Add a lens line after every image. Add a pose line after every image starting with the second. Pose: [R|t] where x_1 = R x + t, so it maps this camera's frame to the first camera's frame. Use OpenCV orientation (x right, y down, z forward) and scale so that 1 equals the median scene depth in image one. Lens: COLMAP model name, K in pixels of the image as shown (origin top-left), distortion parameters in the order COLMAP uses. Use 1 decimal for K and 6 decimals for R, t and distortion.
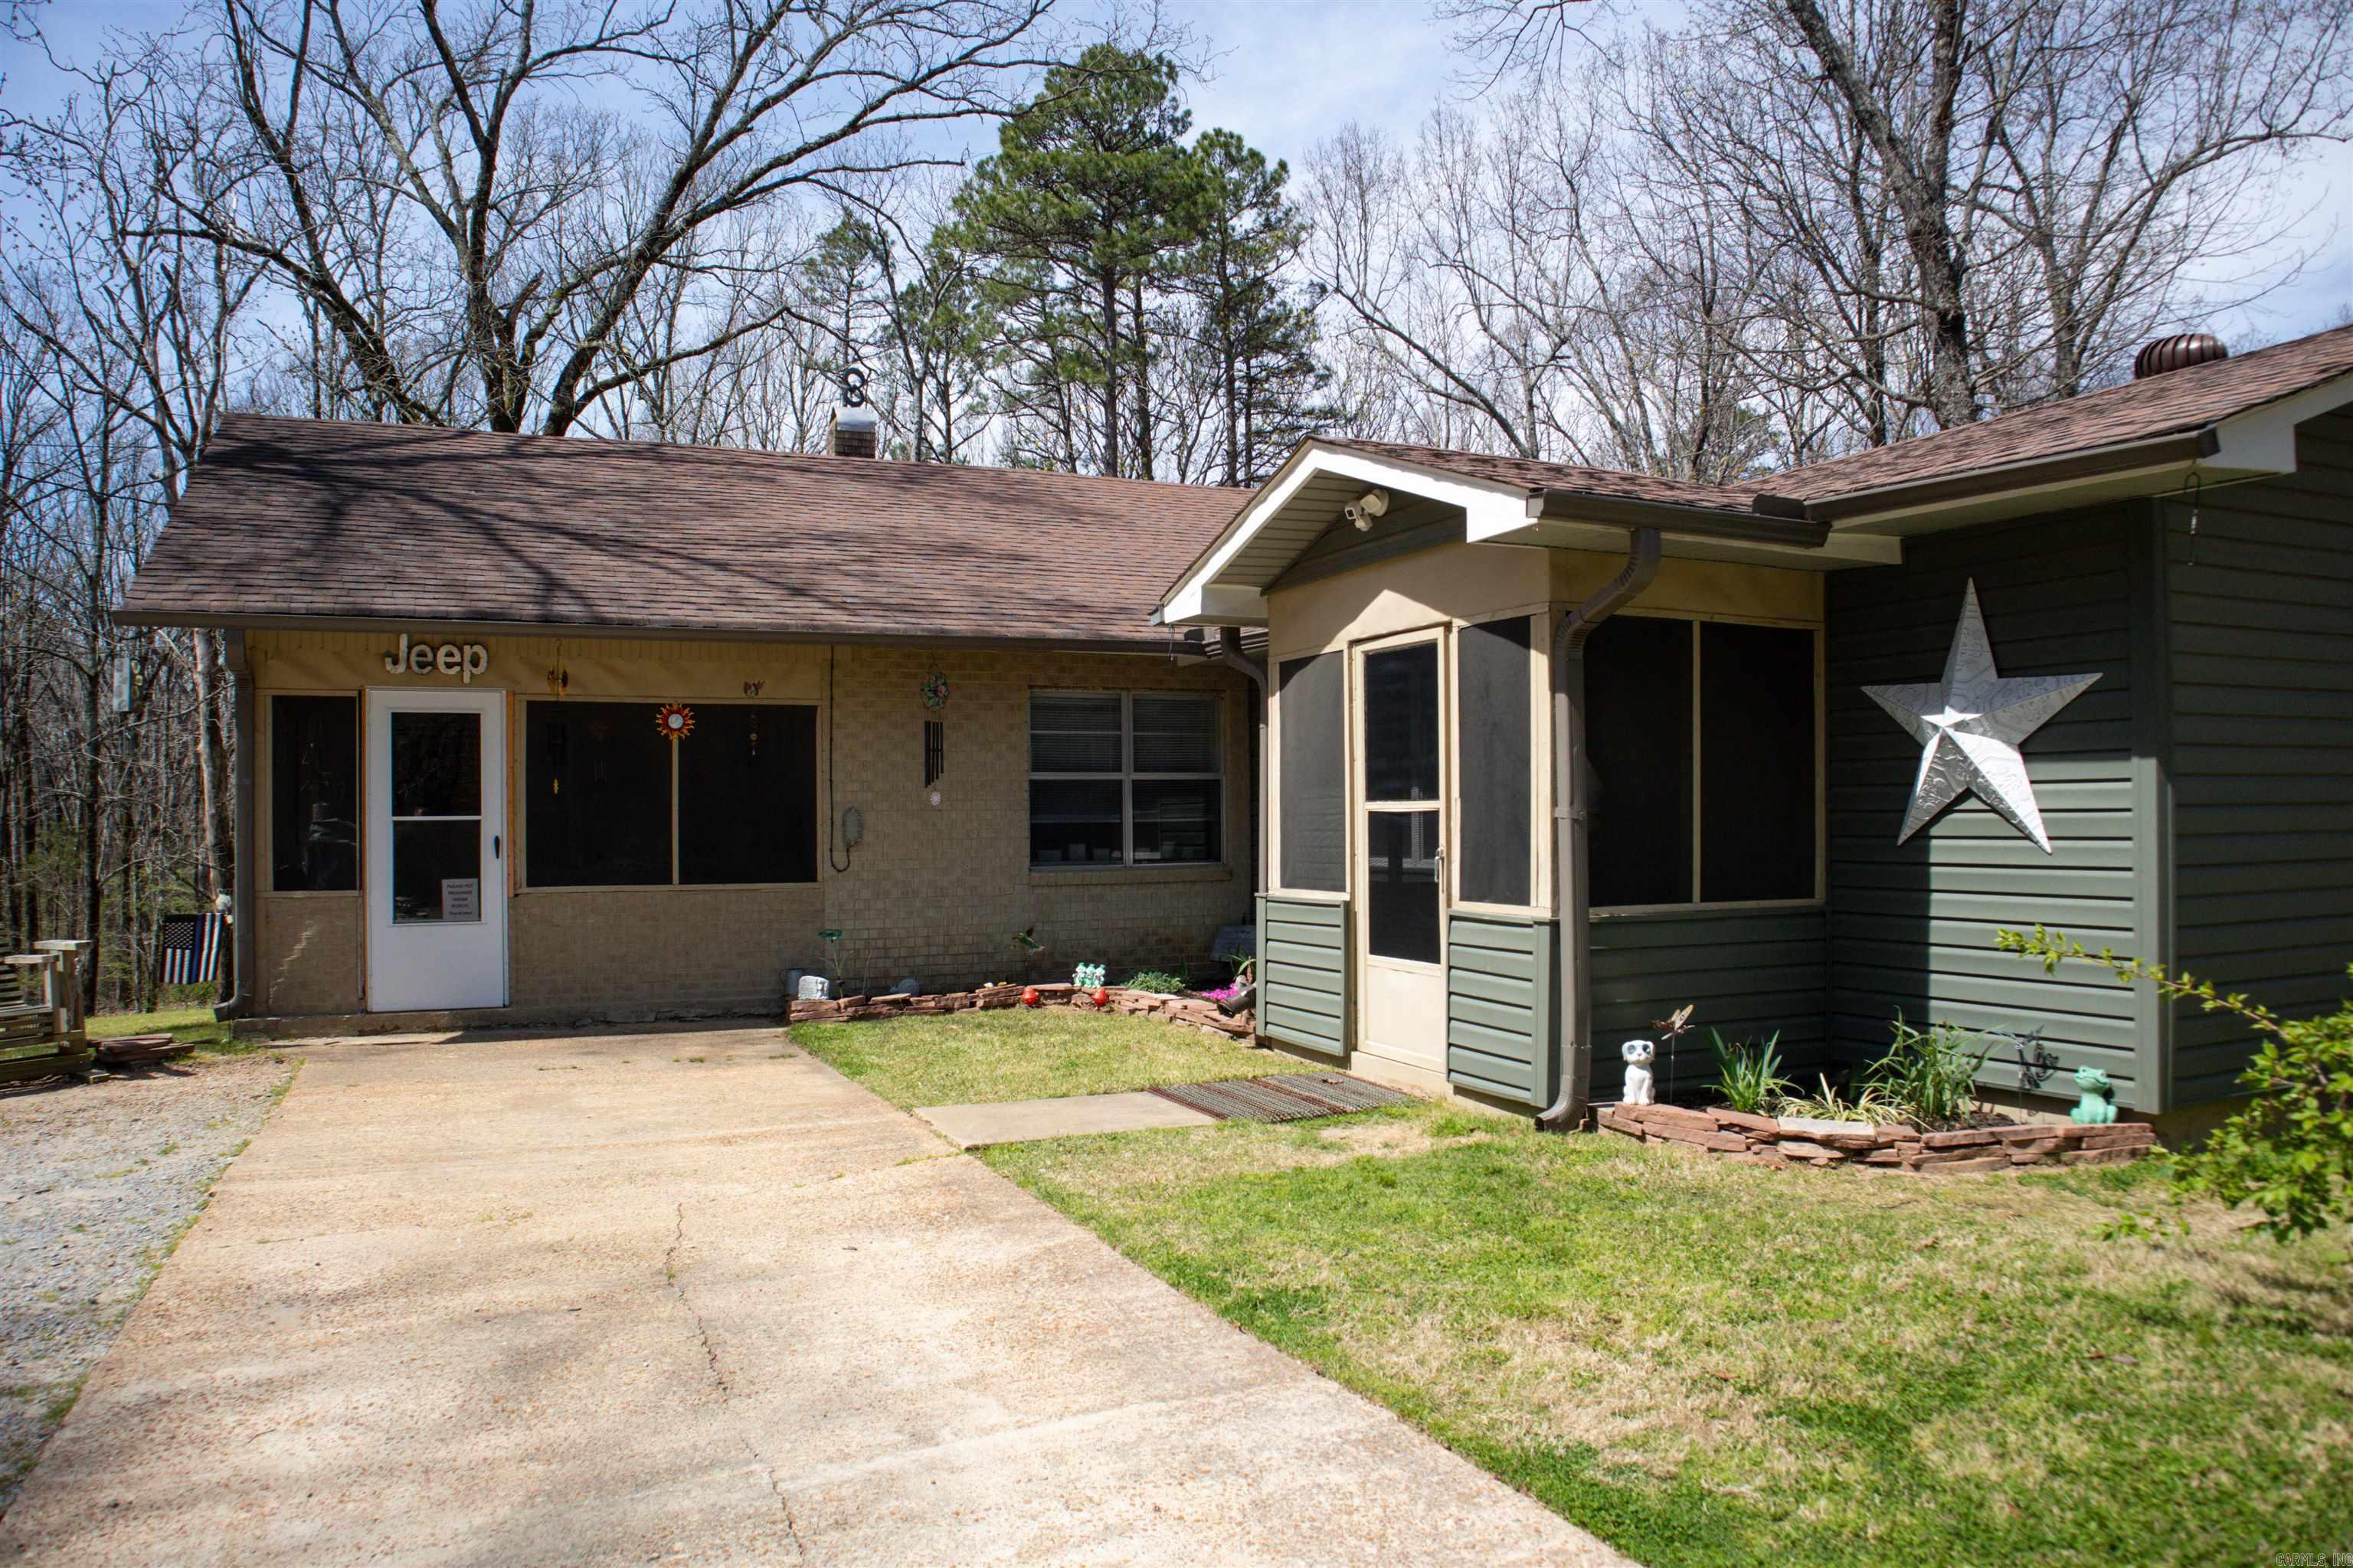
lens RADIAL K [[1630.2, 0, 1176.3], [0, 1630.2, 778.4], [0, 0, 1]] dist [-0.126816, 0.079816]
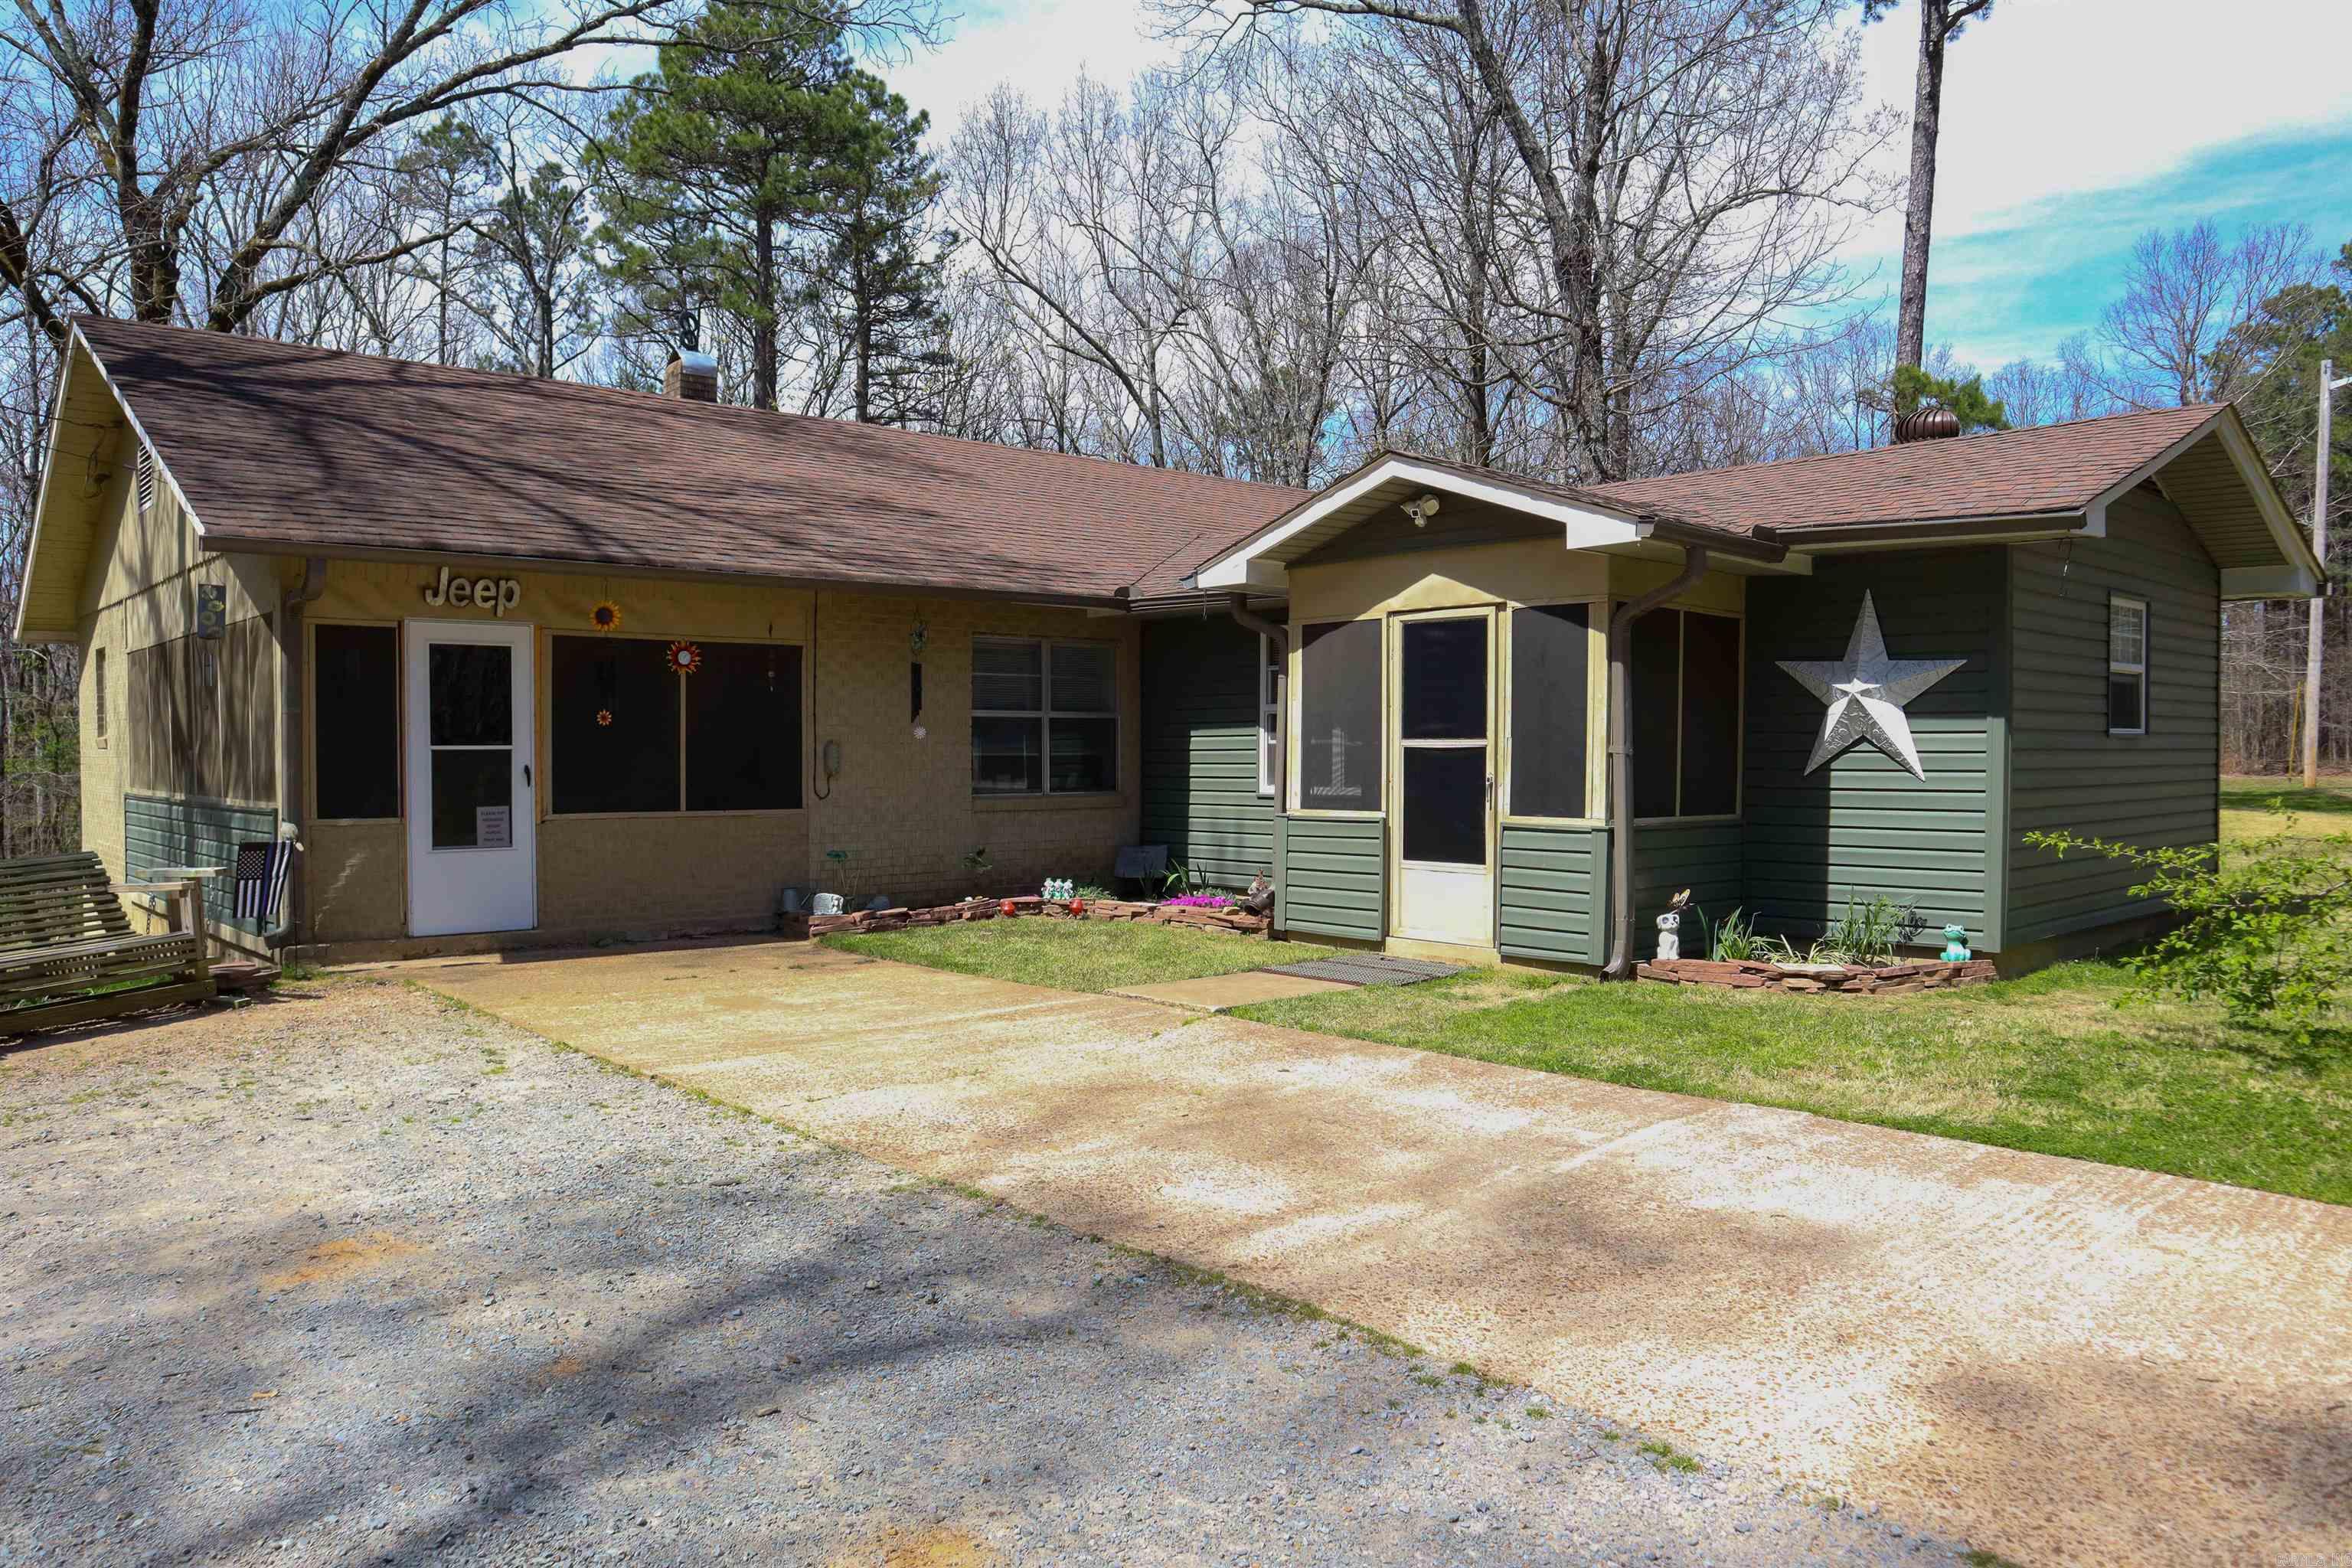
lens RADIAL K [[1629.4, 0, 1184.8], [0, 1629.4, 781.3], [0, 0, 1]] dist [-0.126816, 0.079816]
pose [[0.952390, 0.002324, 0.304875, -0.353023], [-0.014585, 0.999173, 0.037945, 0.000962], [-0.304535, -0.040585, 0.951636, -0.127389]]
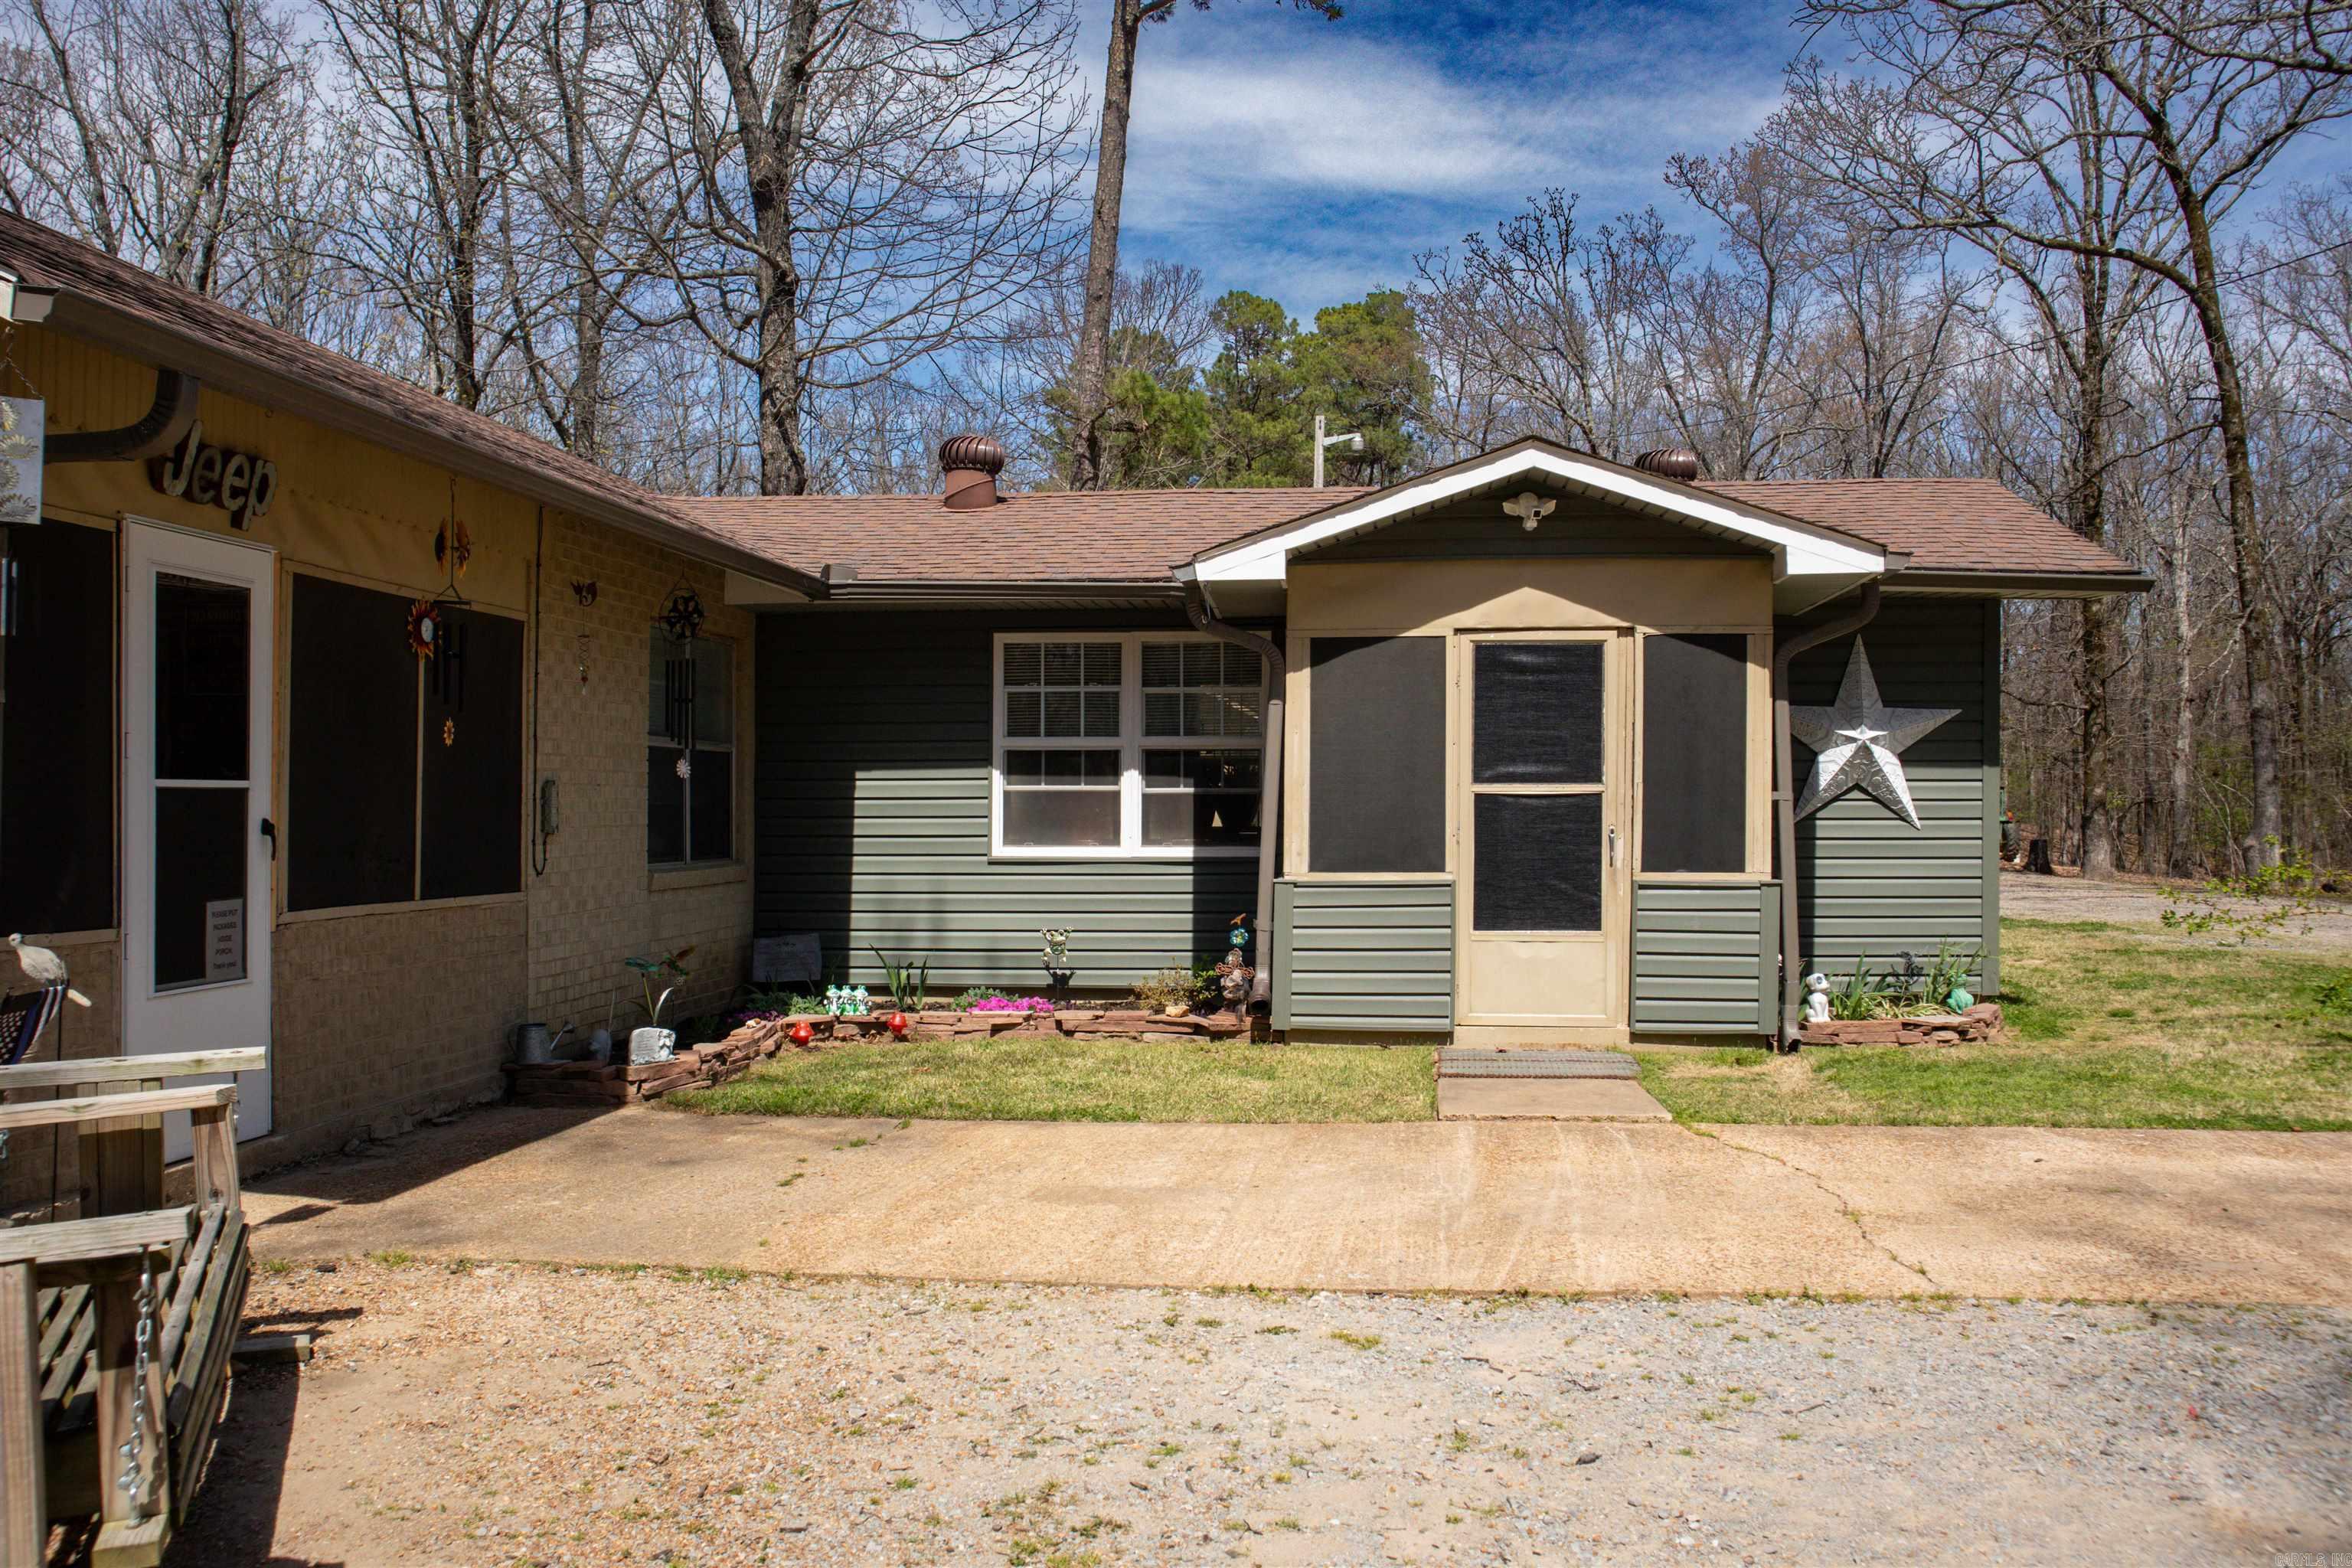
lens RADIAL K [[2013.0, 0, 1183.6], [0, 2013.0, 785.5], [0, 0, 1]] dist [-0.063993, 0.041692]
pose [[0.504973, 0.018133, 0.862945, -0.895513], [-0.023870, 0.999690, -0.007039, 0.023365], [-0.862805, -0.017044, 0.505249, 0.414793]]
